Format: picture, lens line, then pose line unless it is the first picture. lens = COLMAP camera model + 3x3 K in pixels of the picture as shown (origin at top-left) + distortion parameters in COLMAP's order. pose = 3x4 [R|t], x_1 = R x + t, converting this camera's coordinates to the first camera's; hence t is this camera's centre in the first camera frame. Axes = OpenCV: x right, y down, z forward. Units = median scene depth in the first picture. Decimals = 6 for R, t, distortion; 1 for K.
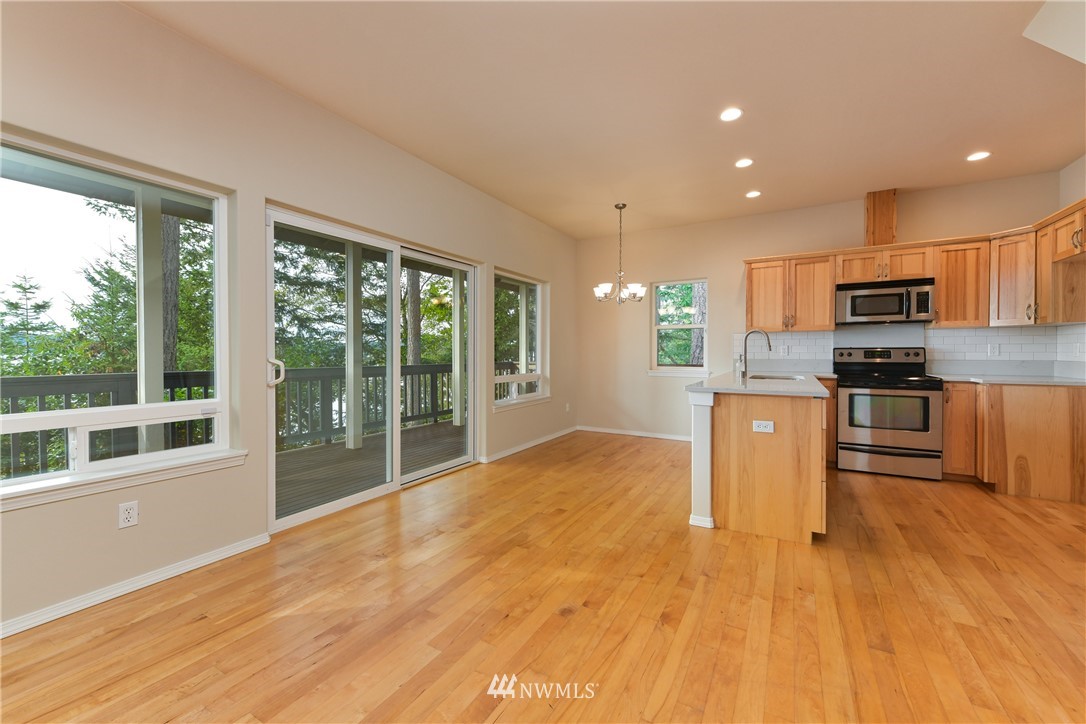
lens RADIAL K [[422.6, 0, 549.0], [0, 422.6, 360.1], [0, 0, 1]] dist [0.000035, -0.000461]
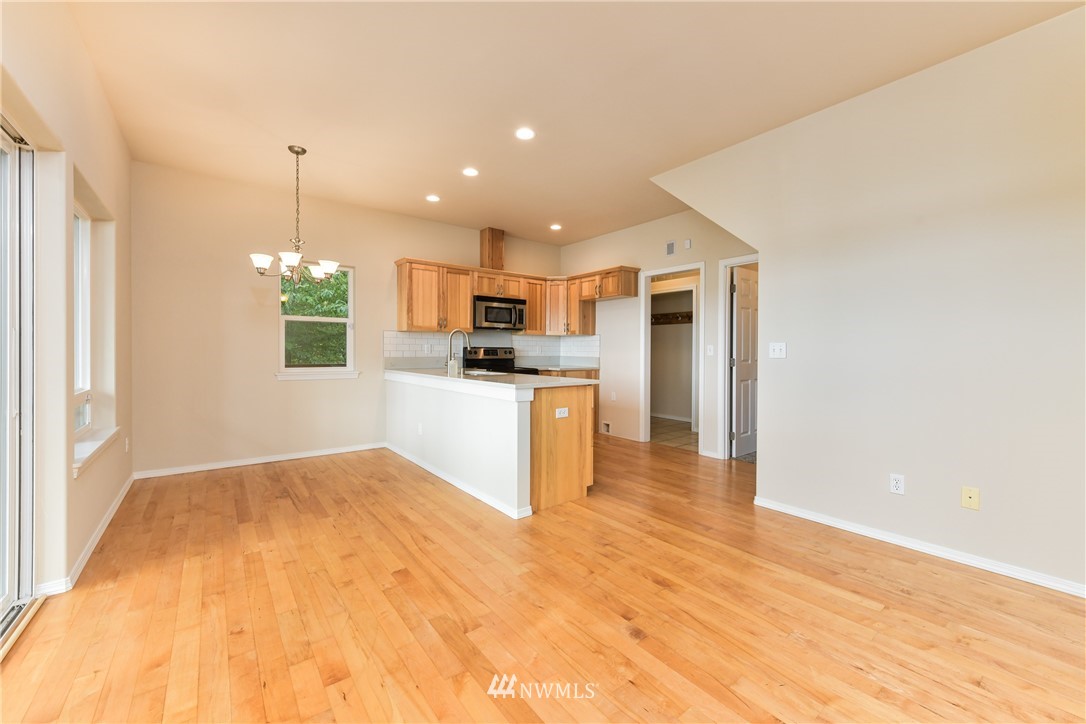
lens RADIAL K [[422.6, 0, 543.4], [0, 422.6, 356.1], [0, 0, 1]] dist [0.000035, -0.000461]
pose [[0.384232, -0.006023, 0.923217, -0.432839], [0.010880, 0.999939, 0.001995, -0.003745], [-0.923172, 0.009278, 0.384274, 0.411716]]
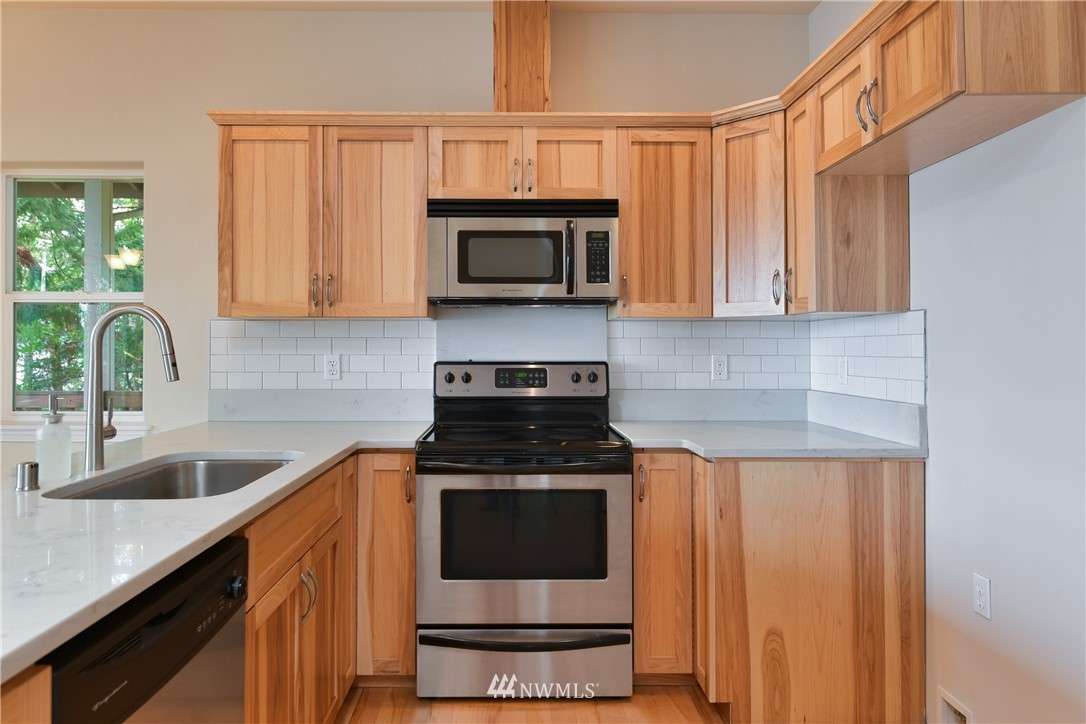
lens RADIAL K [[686.5, 0, 514.7], [0, 686.5, 346.7], [0, 0, 1]] dist [-0.001680, 0.001276]
pose [[0.861295, 0.007951, 0.508043, 0.501851], [0.005454, 0.999675, -0.024891, -0.032309], [-0.508076, 0.024209, 0.860972, 0.490219]]
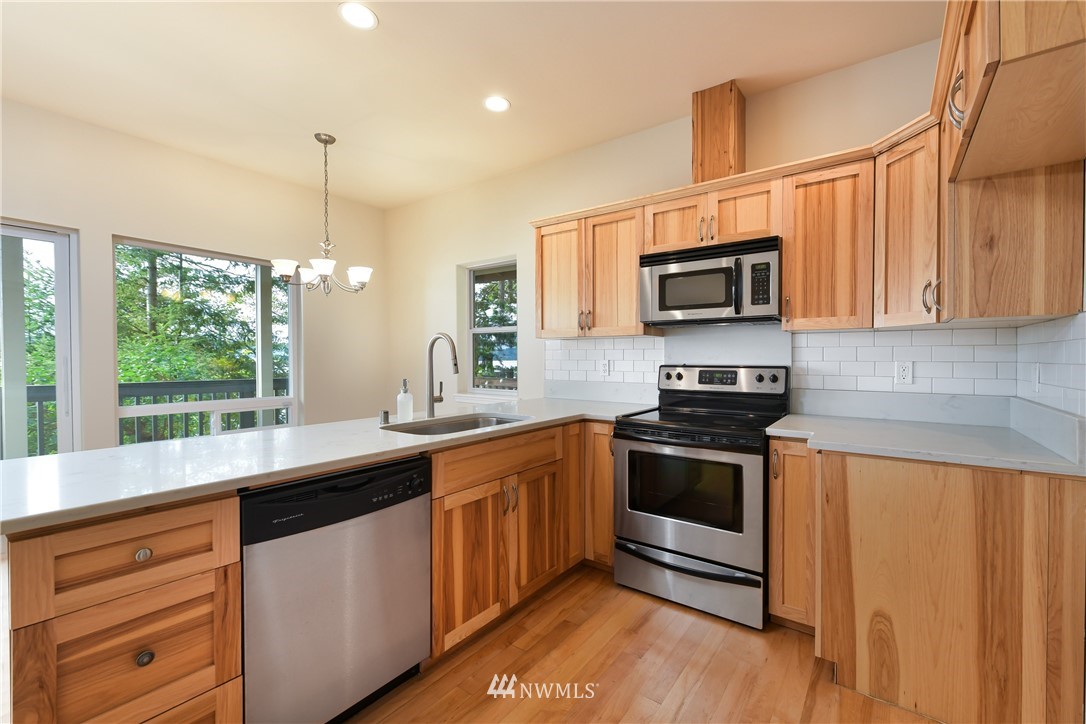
lens RADIAL K [[446.6, 0, 580.7], [0, 446.6, 368.1], [0, 0, 1]] dist [0.003353, -0.001743]
pose [[0.997381, 0.007483, -0.071932, 0.750469], [-0.007262, 0.999968, 0.003334, -0.031505], [0.071955, -0.002803, 0.997404, 0.450411]]
